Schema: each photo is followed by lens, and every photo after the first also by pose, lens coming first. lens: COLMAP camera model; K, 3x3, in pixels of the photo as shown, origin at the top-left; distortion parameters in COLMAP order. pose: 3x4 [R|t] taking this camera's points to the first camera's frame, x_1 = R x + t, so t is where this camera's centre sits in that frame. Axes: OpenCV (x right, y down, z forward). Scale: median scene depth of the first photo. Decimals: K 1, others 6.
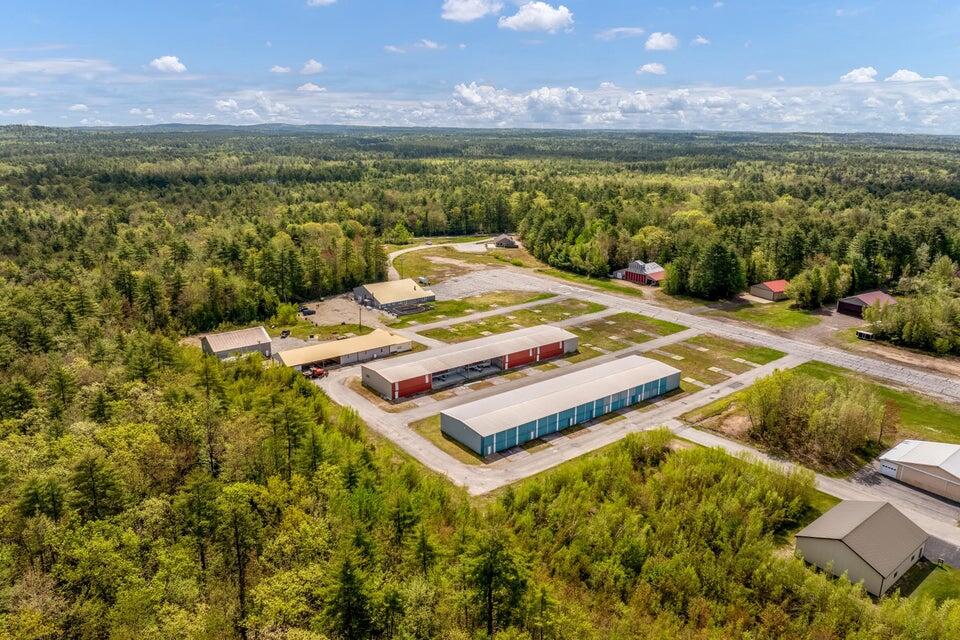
lens RADIAL K [[679.8, 0, 480.0], [0, 679.8, 320.0], [0, 0, 1]] dist [-0.039164, 0.002348]
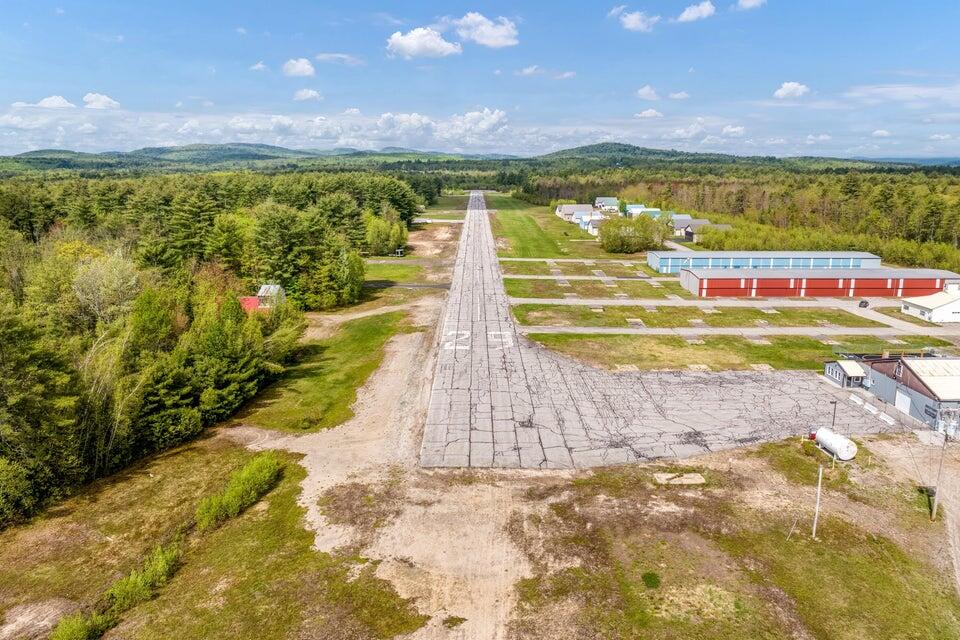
lens RADIAL K [[679.8, 0, 480.0], [0, 679.8, 320.0], [0, 0, 1]] dist [-0.039164, 0.002348]
pose [[-0.789742, -0.135941, 0.598187, -0.174259], [0.169412, 0.888881, 0.425665, -0.323246], [-0.589582, 0.437506, -0.678956, 1.749051]]
